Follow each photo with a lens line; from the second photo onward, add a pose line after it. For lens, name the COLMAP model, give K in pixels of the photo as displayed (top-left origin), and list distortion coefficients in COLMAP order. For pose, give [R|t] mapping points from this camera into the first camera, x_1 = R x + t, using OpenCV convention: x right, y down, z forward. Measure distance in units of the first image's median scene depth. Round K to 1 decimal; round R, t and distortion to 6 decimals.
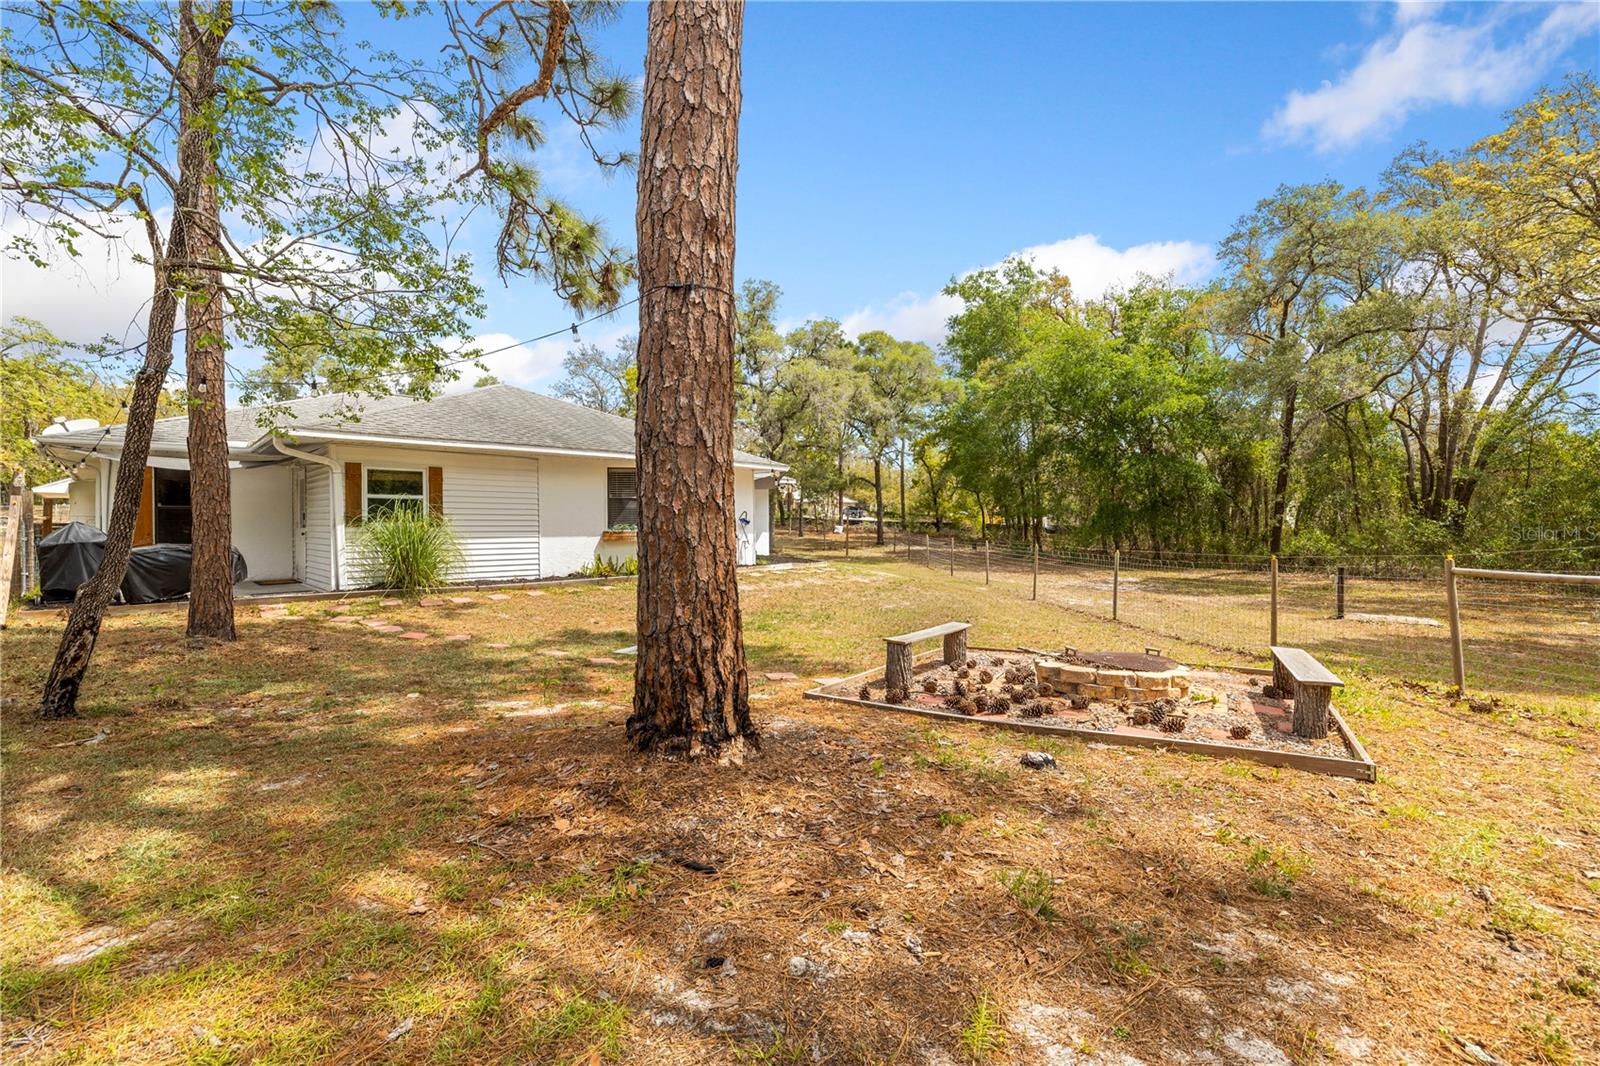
lens RADIAL K [[675.9, 0, 798.4], [0, 675.9, 533.8], [0, 0, 1]] dist [0.001561, -0.000027]
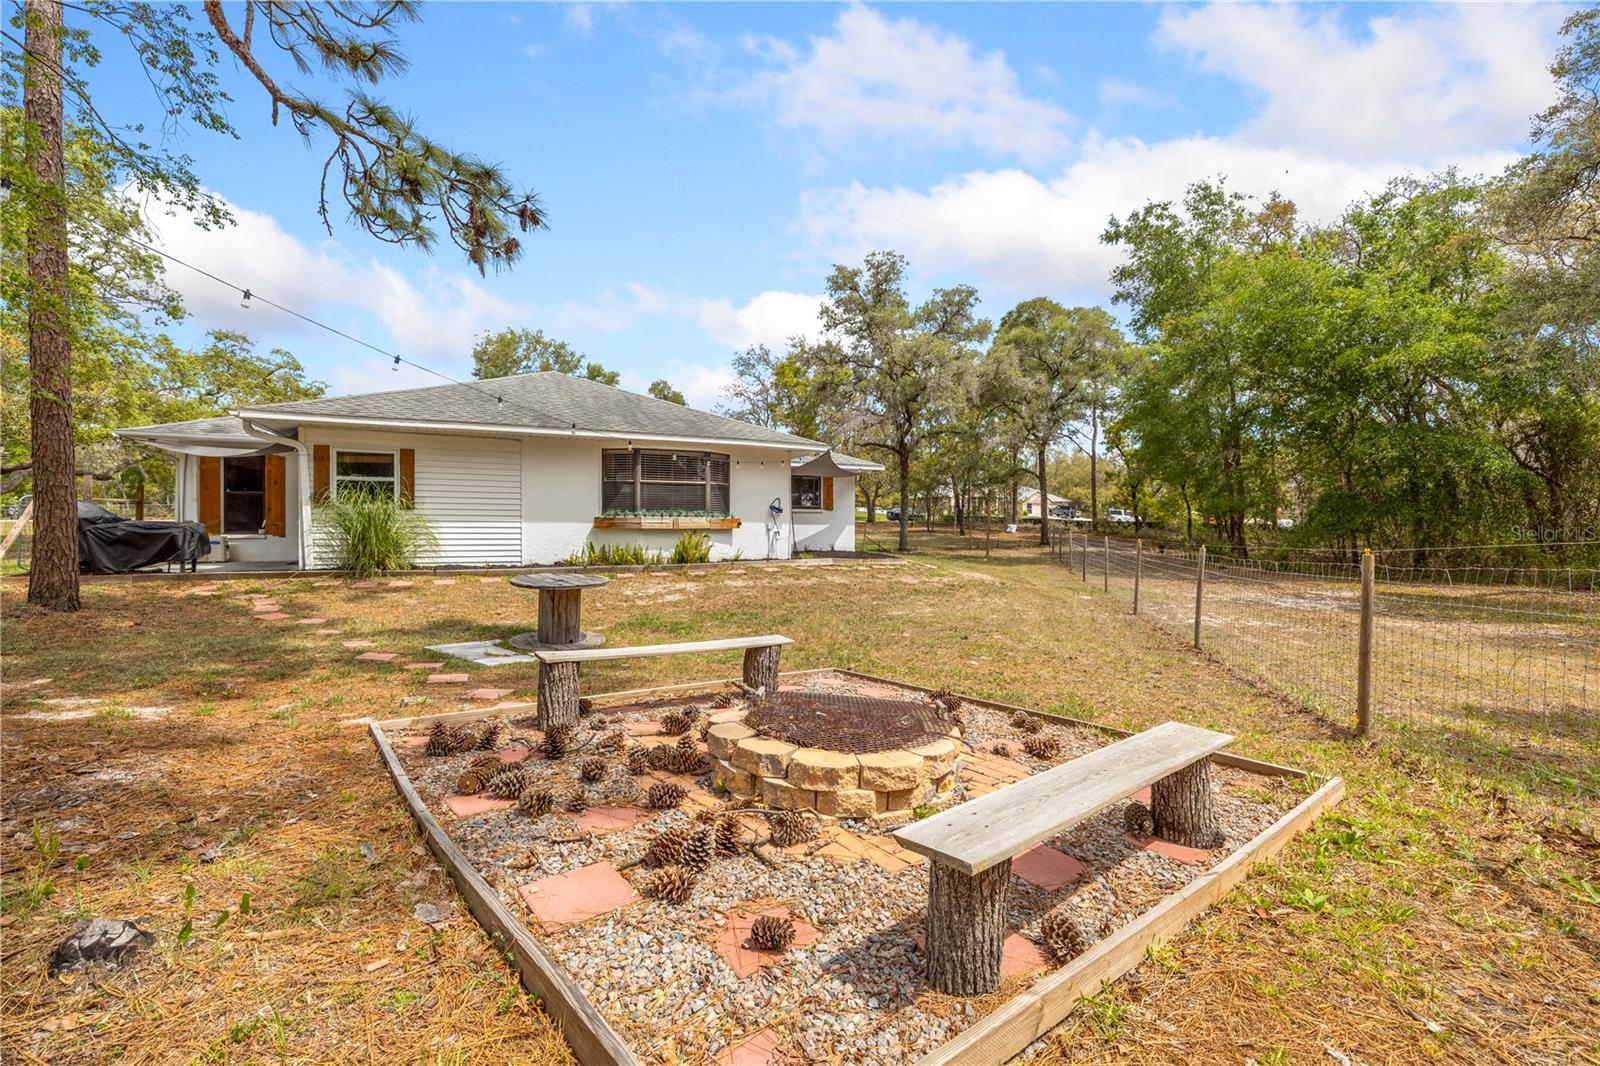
lens RADIAL K [[675.9, 0, 801.1], [0, 675.9, 530.4], [0, 0, 1]] dist [0.001561, -0.000027]
pose [[0.947289, 0.009074, -0.320251, 0.145674], [-0.011566, 0.999916, -0.005879, 0.008780], [0.320171, 0.009273, 0.947314, 0.111209]]
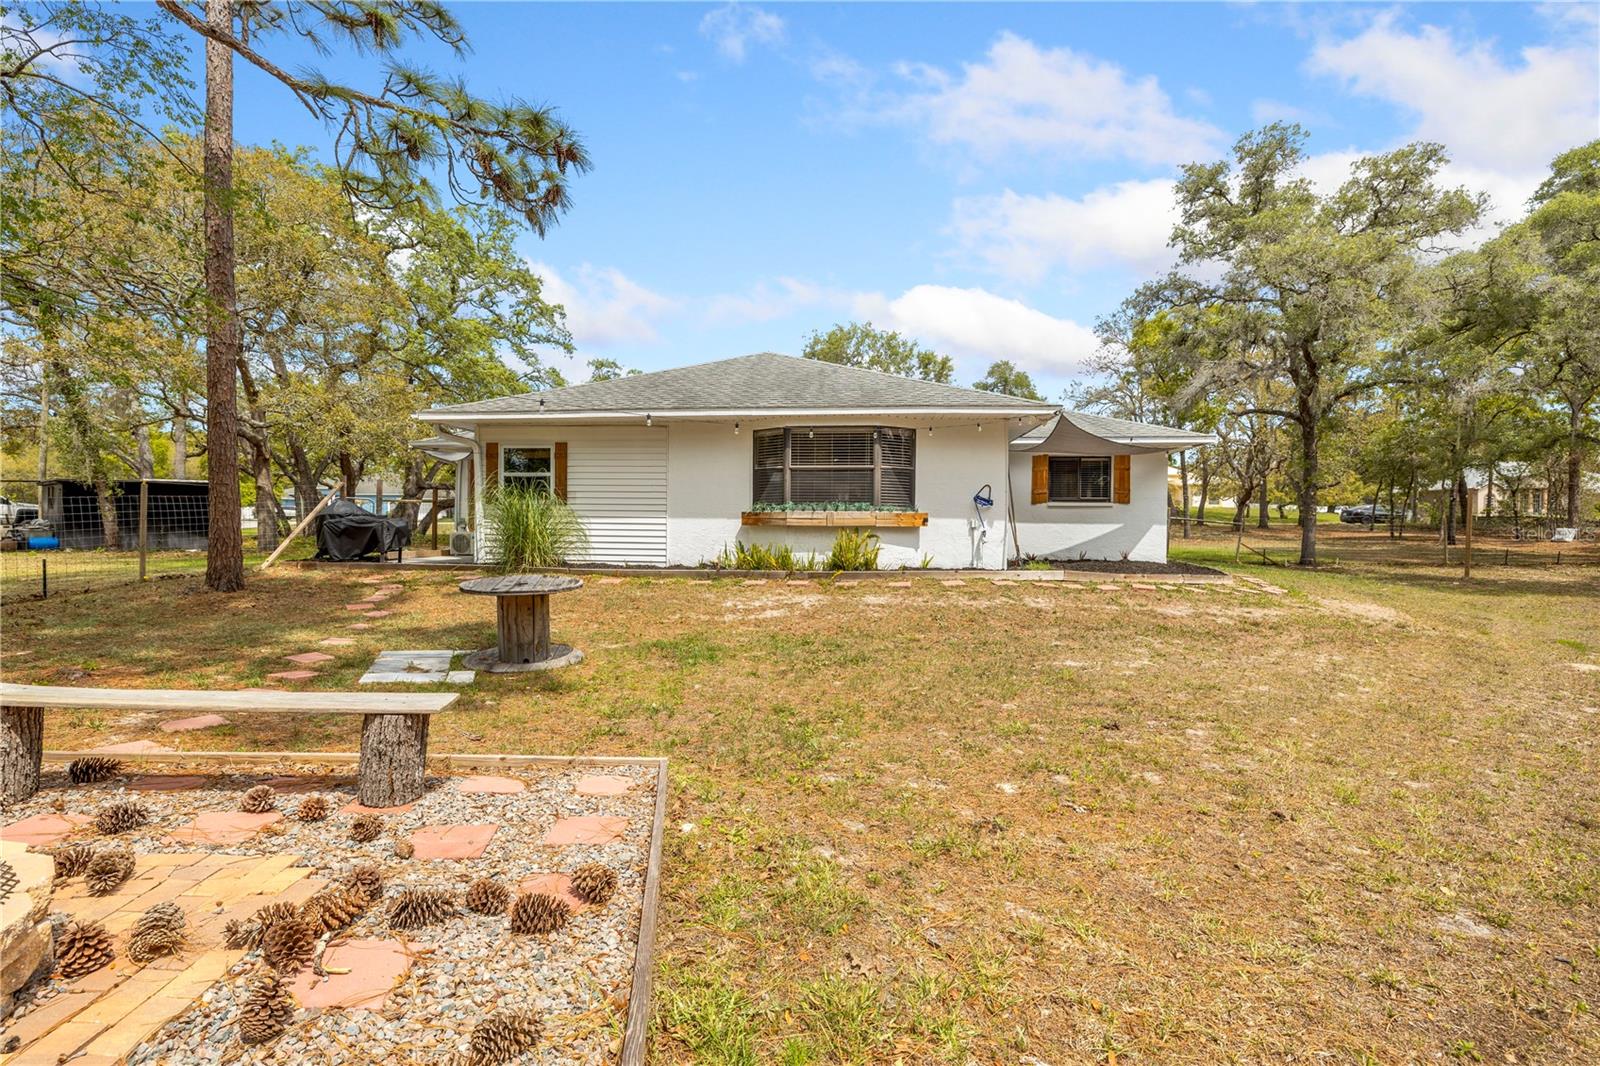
lens RADIAL K [[717.4, 0, 804.0], [0, 717.4, 533.9], [0, 0, 1]] dist [-0.003000, 0.000317]
pose [[0.632060, 0.015845, -0.774757, 0.210780], [-0.022201, 0.999751, 0.002335, 0.009567], [0.774601, 0.015725, 0.632254, 0.279477]]
